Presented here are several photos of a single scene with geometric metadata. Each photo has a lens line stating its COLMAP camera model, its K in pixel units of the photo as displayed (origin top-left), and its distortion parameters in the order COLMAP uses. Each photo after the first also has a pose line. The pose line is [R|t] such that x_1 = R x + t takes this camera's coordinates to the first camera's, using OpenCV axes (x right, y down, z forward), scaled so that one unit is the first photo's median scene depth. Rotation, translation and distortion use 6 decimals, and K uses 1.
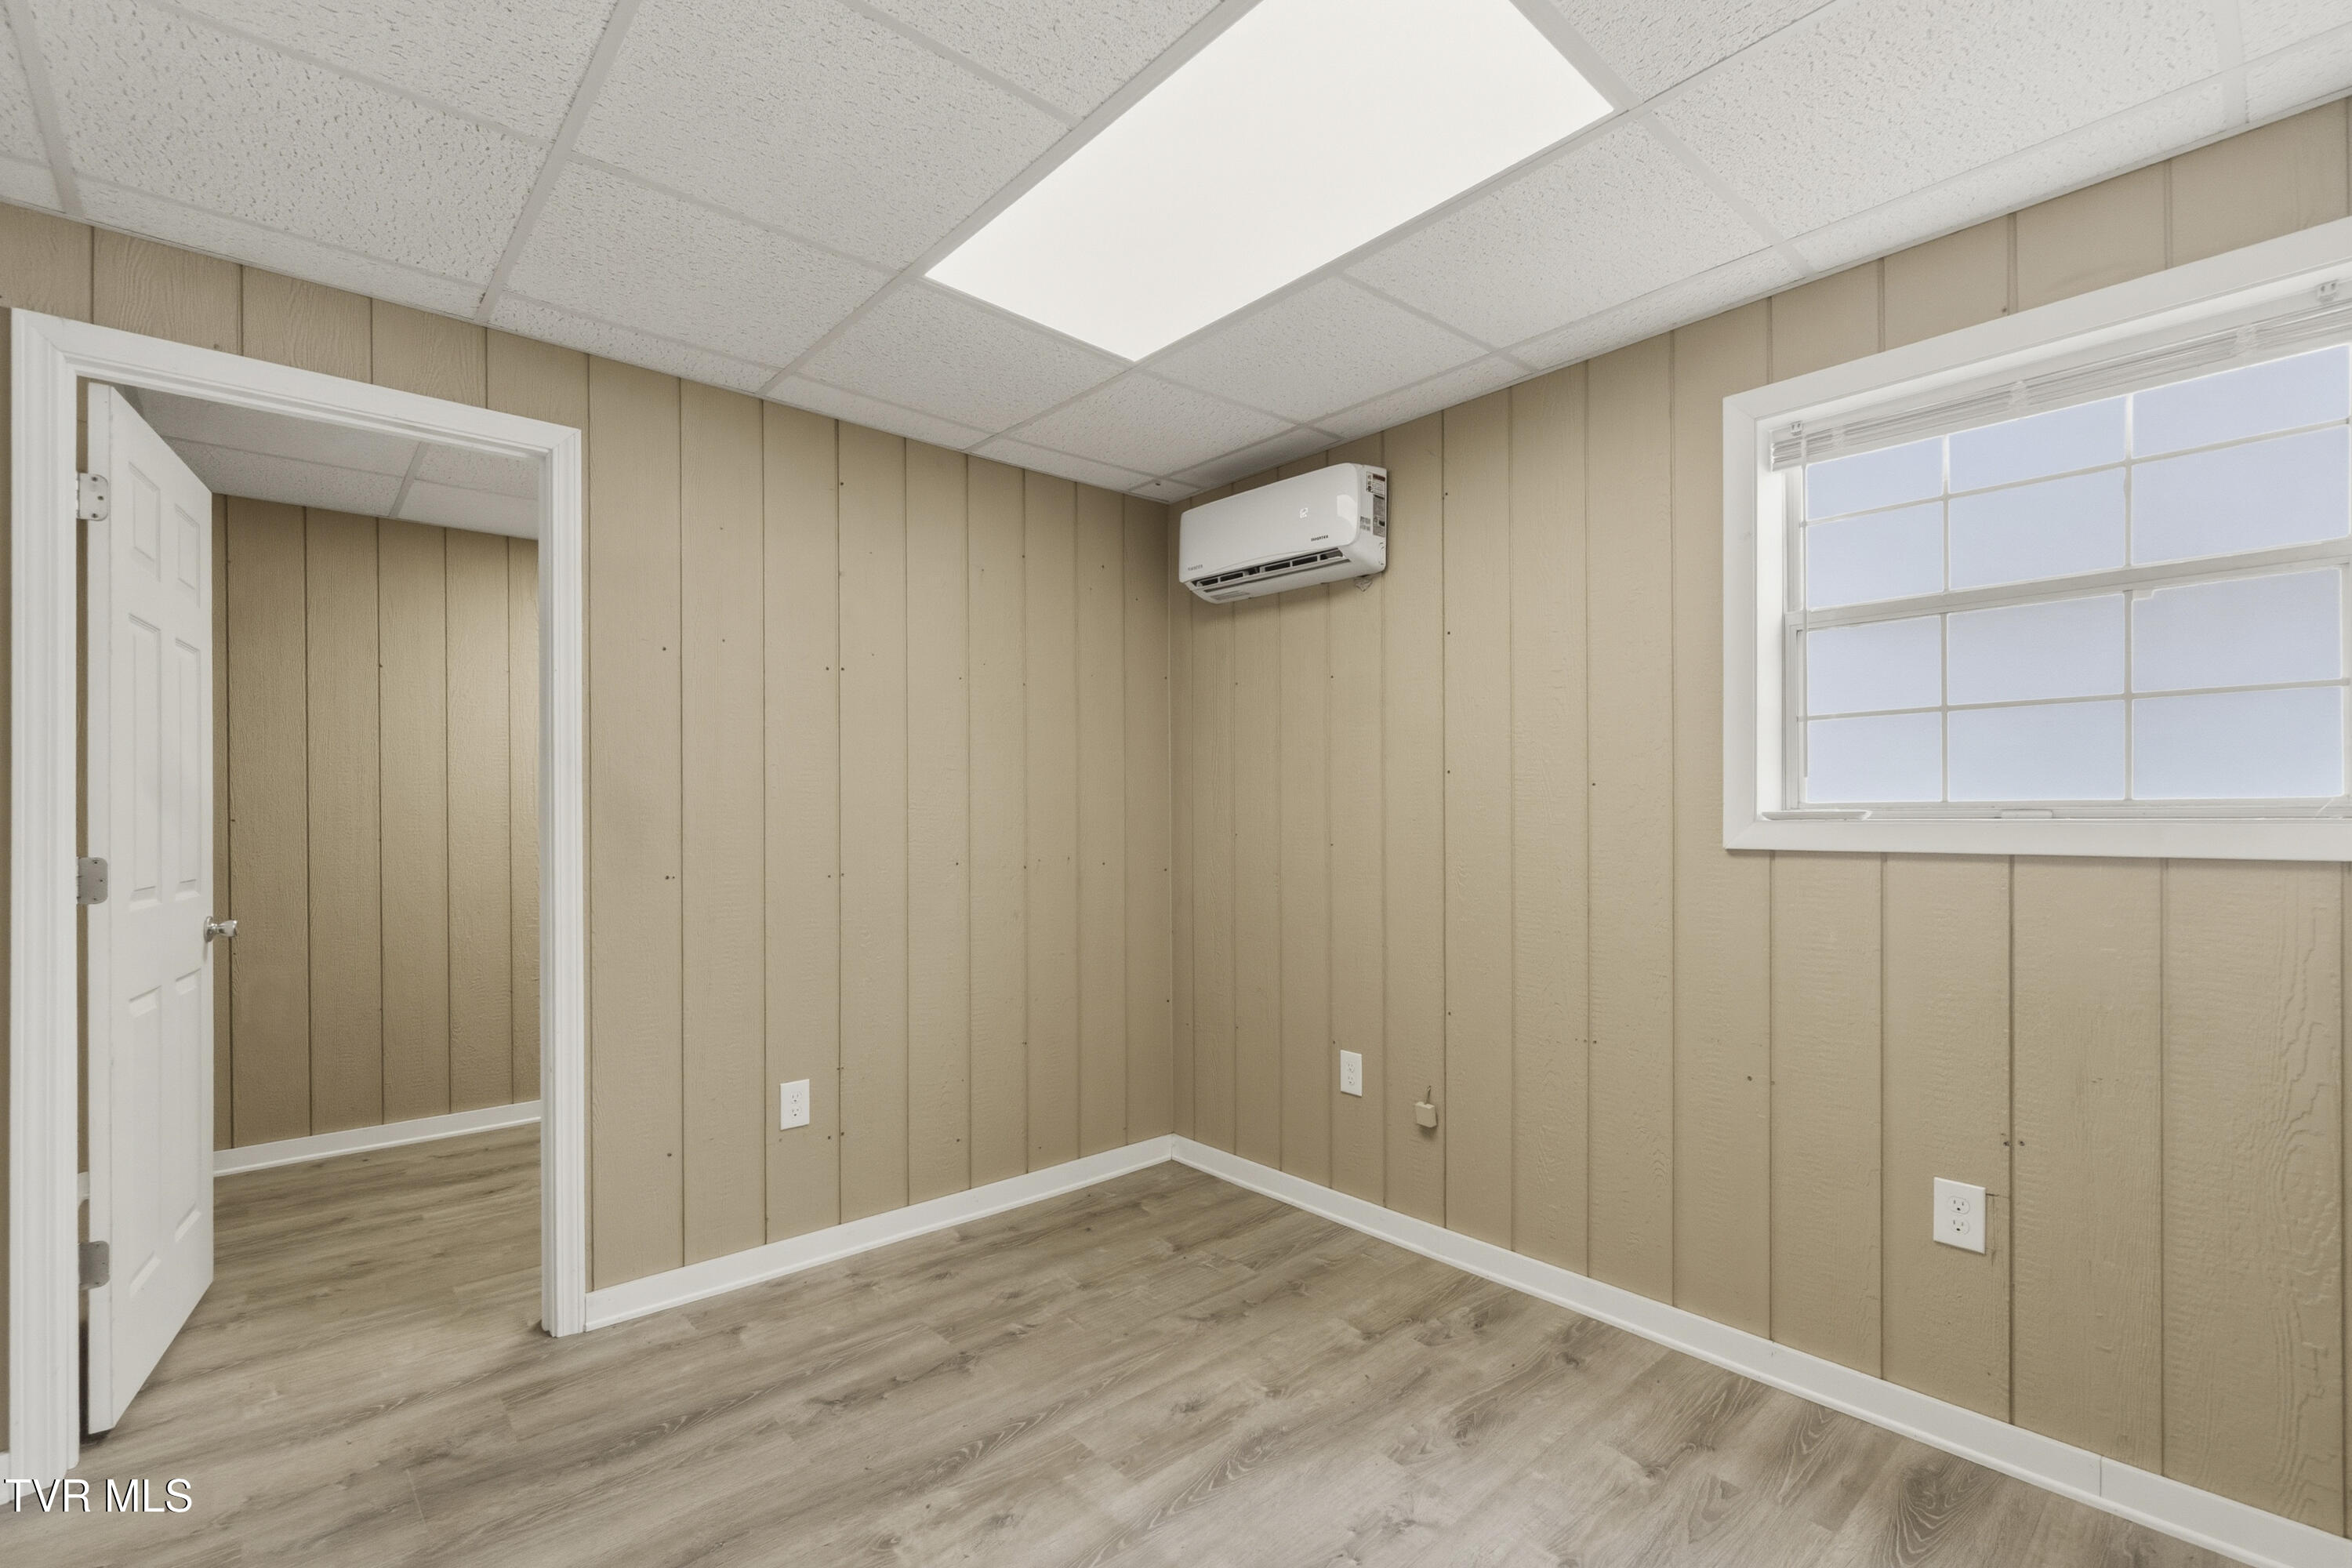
lens RADIAL K [[1021.5, 0, 1170.5], [0, 1021.5, 801.0], [0, 0, 1]] dist [-0.004808, 0.001632]
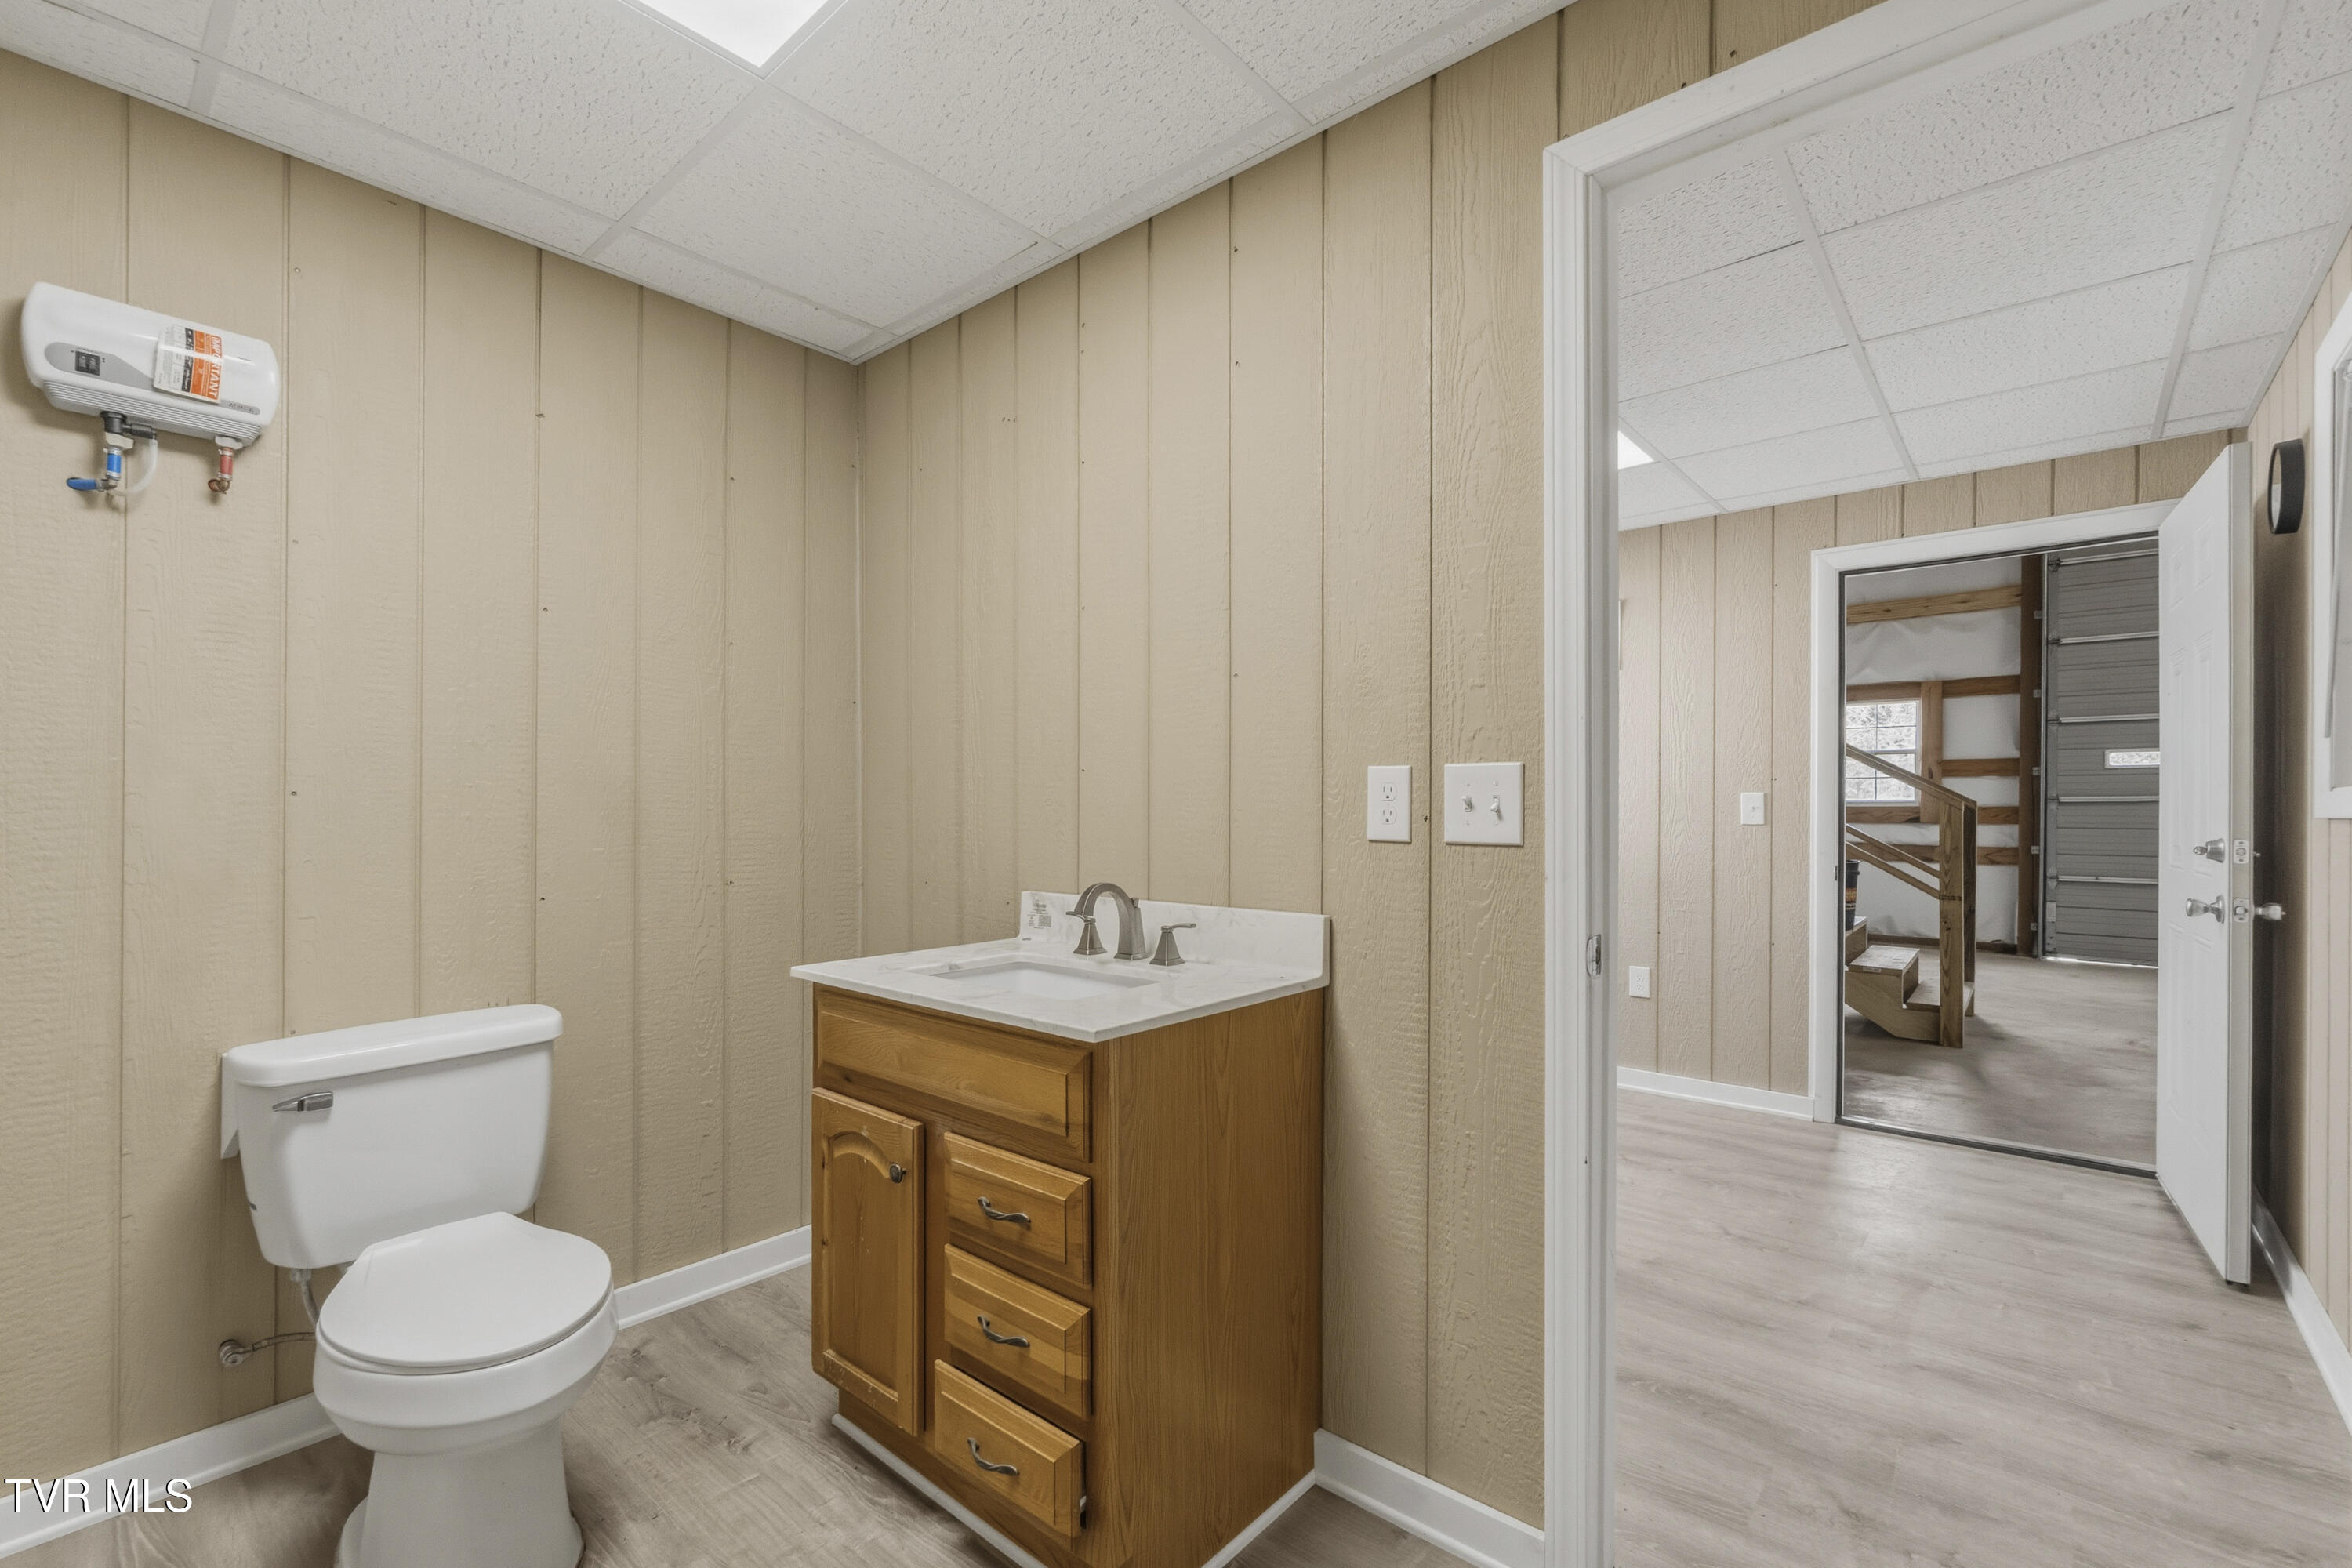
lens RADIAL K [[1021.5, 0, 1163.8], [0, 1021.5, 803.2], [0, 0, 1]] dist [-0.004808, 0.001632]
pose [[-0.126831, 0.010211, 0.991872, -1.330146], [-0.011344, 0.999867, -0.011744, 0.058600], [-0.991859, -0.012741, -0.126698, 1.499352]]
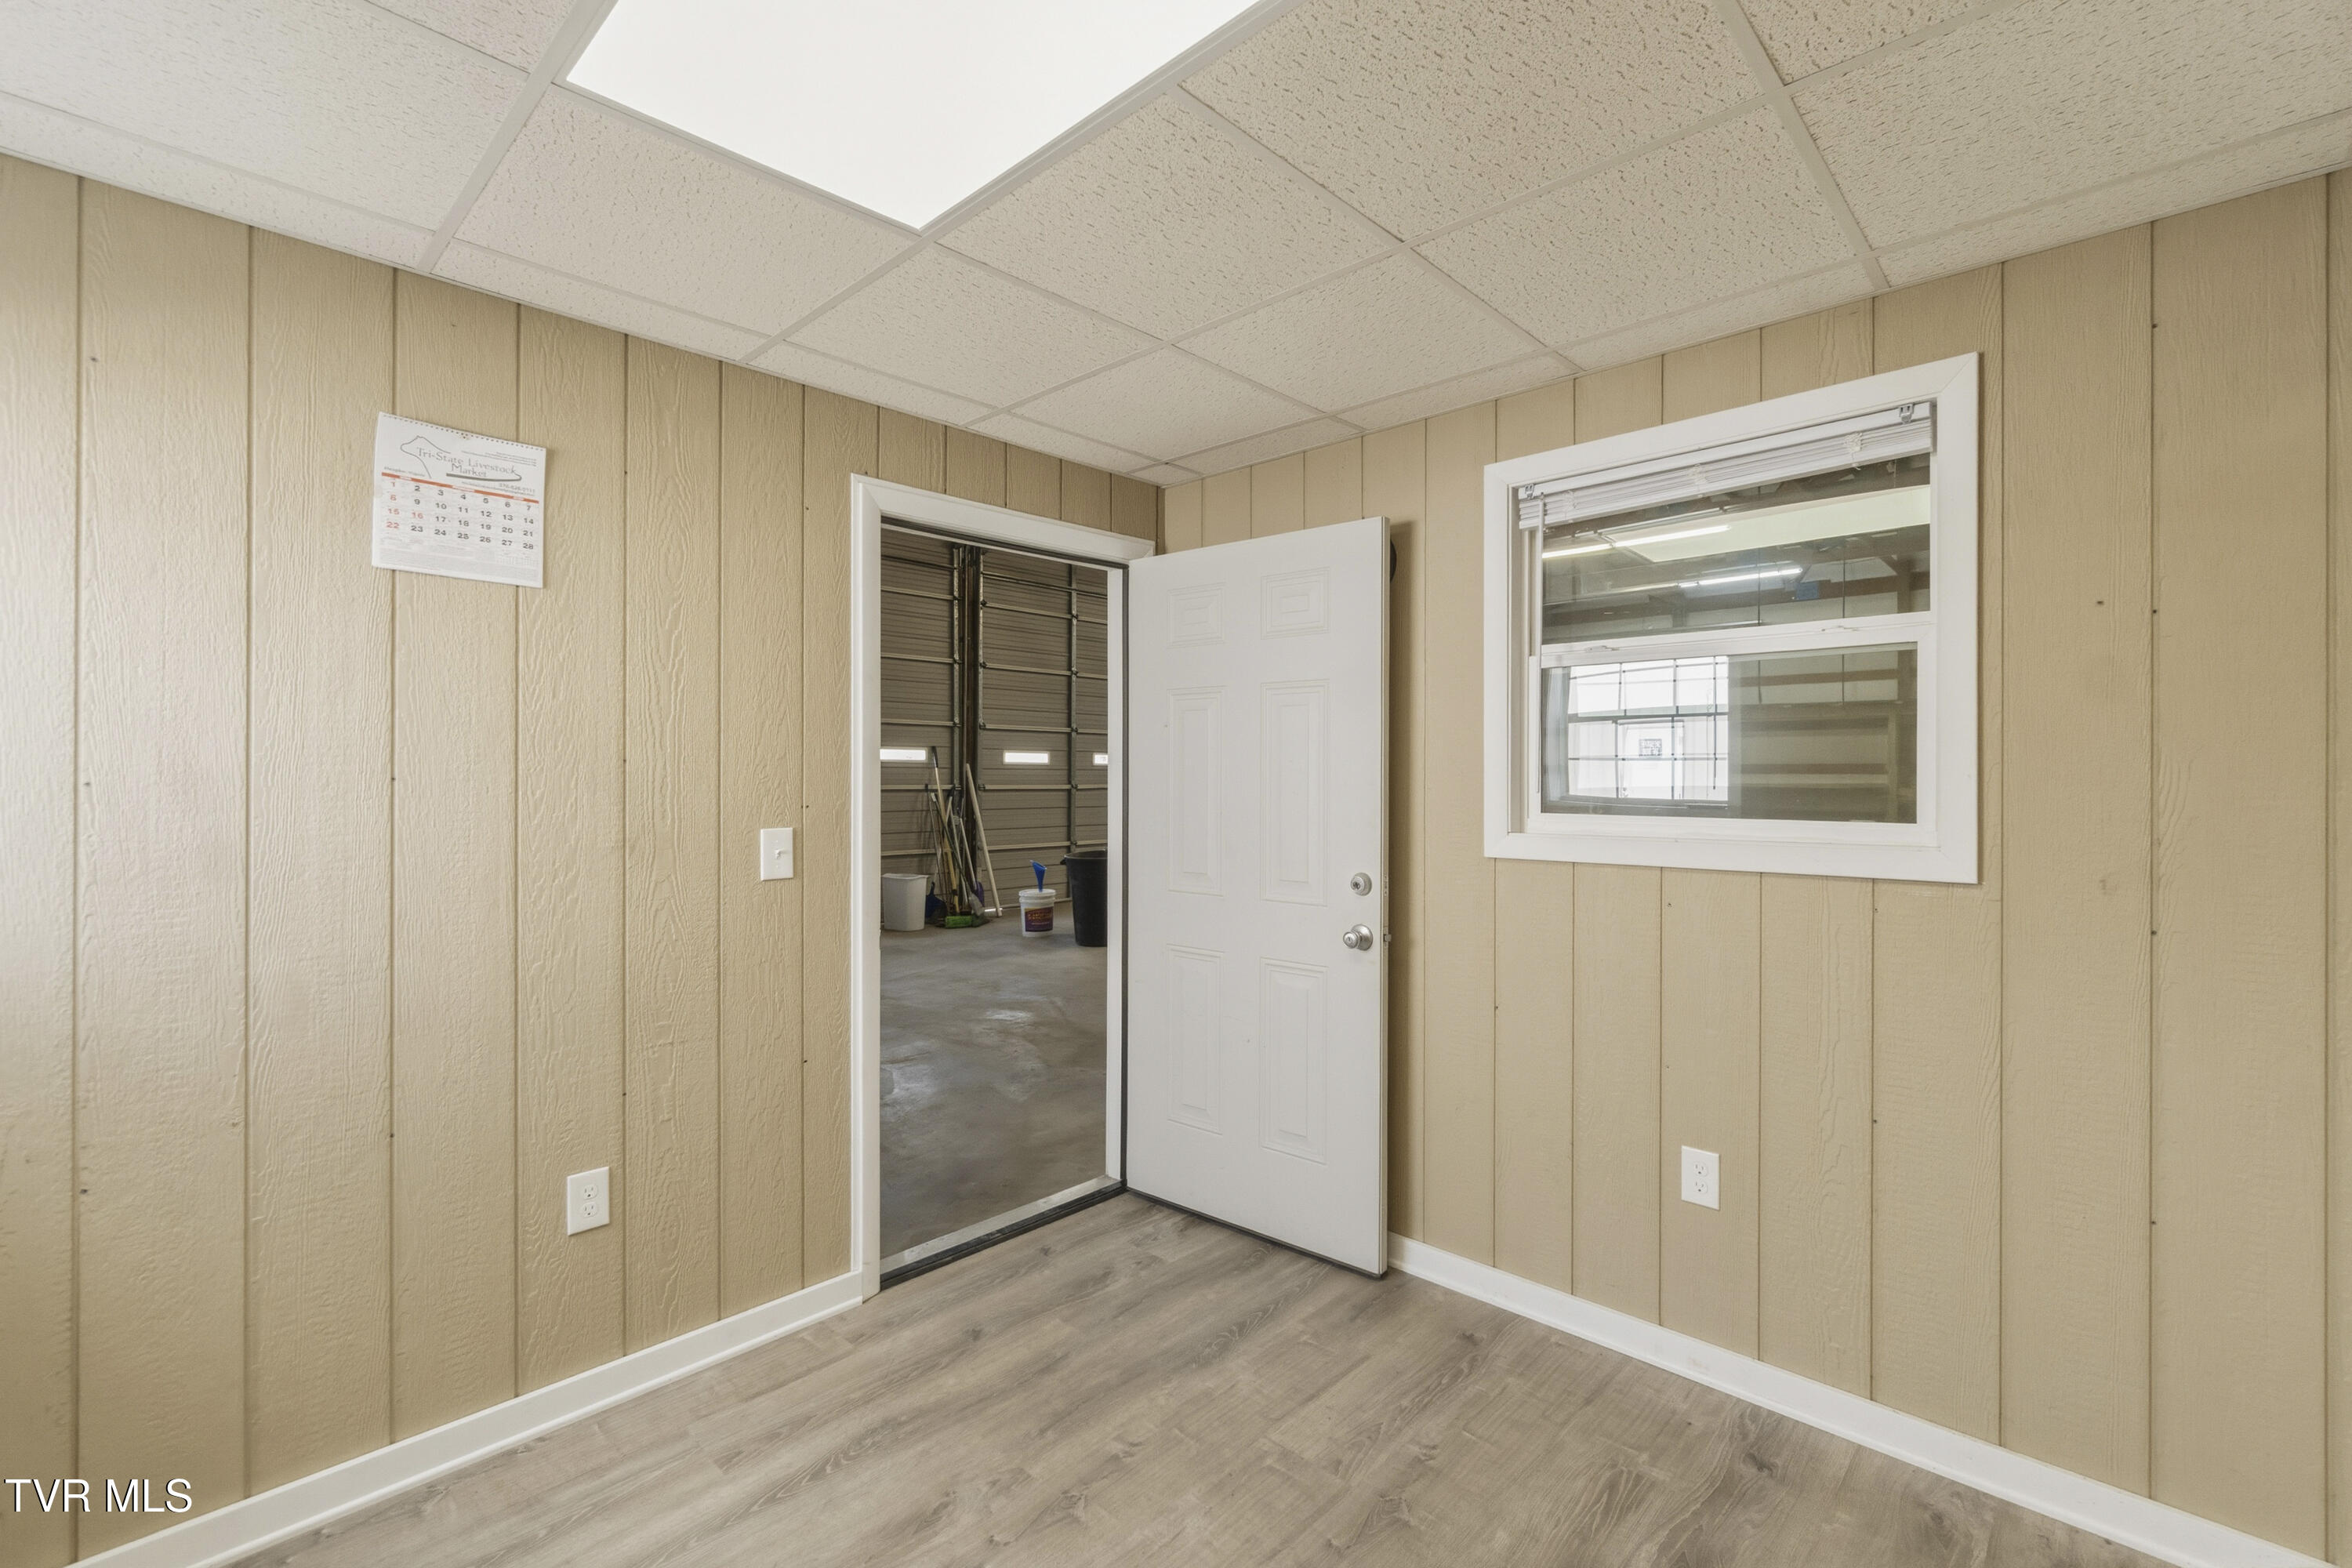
lens RADIAL K [[1021.5, 0, 1189.5], [0, 1021.5, 773.0], [0, 0, 1]] dist [-0.004808, 0.001632]
pose [[-0.995950, 0.005574, -0.089738, 0.048182], [0.006884, 0.999874, -0.014303, -0.040595], [0.089647, -0.014863, -0.995863, 1.401606]]
